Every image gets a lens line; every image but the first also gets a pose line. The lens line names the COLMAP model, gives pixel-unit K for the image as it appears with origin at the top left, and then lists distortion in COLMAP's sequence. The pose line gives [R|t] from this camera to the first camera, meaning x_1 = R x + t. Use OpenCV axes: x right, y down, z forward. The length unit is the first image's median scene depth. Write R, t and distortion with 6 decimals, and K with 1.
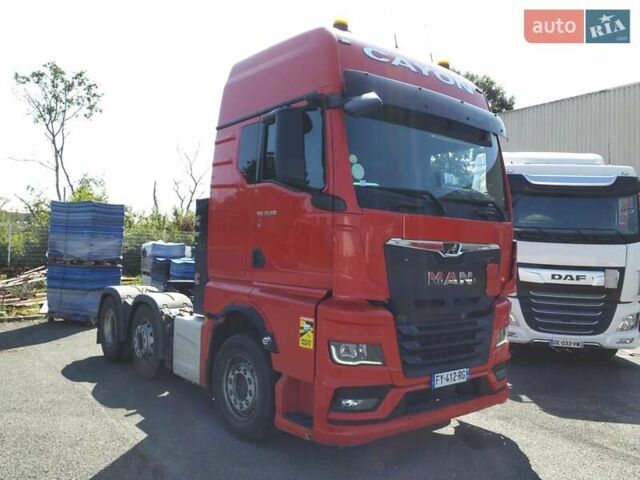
lens RADIAL K [[511.7, 0, 302.1], [0, 511.7, 241.5], [0, 0, 1]] dist [0.040795, -0.027697]
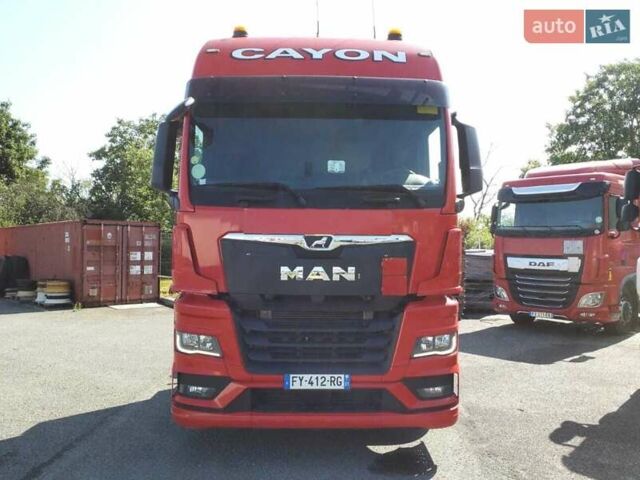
lens RADIAL K [[511.7, 0, 313.7], [0, 511.7, 238.0], [0, 0, 1]] dist [0.040795, -0.027697]
pose [[0.818099, -0.031533, -0.574212, 0.815954], [0.021081, 0.999469, -0.024852, 0.029627], [0.574691, 0.008226, 0.818329, 0.239018]]
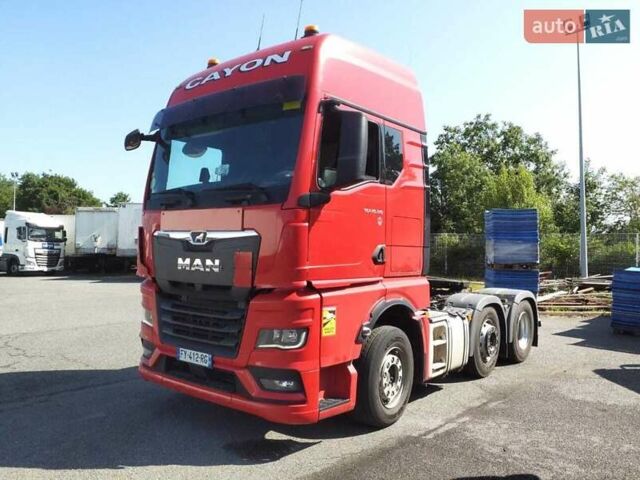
lens RADIAL K [[511.7, 0, 325.0], [0, 511.7, 238.2], [0, 0, 1]] dist [0.040795, -0.027697]
pose [[0.251974, -0.035844, -0.967070, 1.399033], [0.003620, 0.999342, -0.036097, 0.055541], [0.967727, 0.005595, 0.251938, 0.986732]]
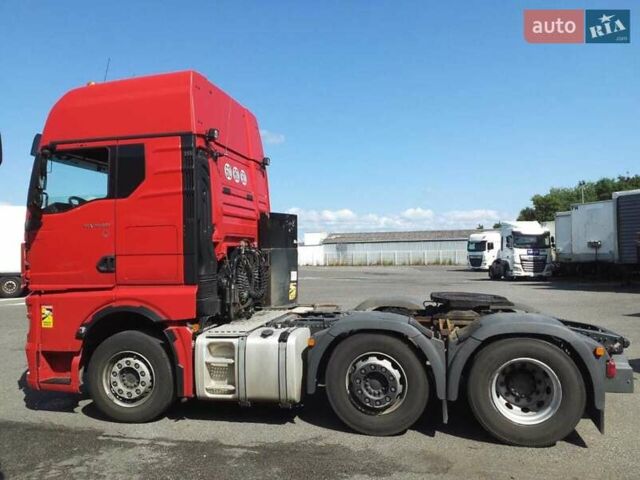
lens RADIAL K [[511.7, 0, 319.3], [0, 511.7, 238.4], [0, 0, 1]] dist [0.040795, -0.027697]
pose [[-0.762039, -0.025091, -0.647045, 0.763079], [0.016083, 0.998207, -0.057650, 0.069322], [0.647332, -0.054338, -0.760269, 2.703450]]
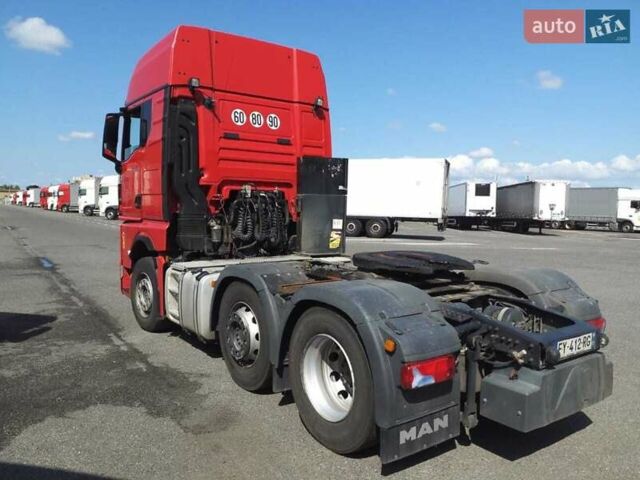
lens RADIAL K [[511.7, 0, 320.1], [0, 511.7, 244.1], [0, 0, 1]] dist [0.040795, -0.027697]
pose [[-0.998995, -0.041543, 0.016851, -0.244975], [-0.040527, 0.997568, 0.056704, 0.068548], [-0.019166, 0.055964, -0.998249, 2.959786]]
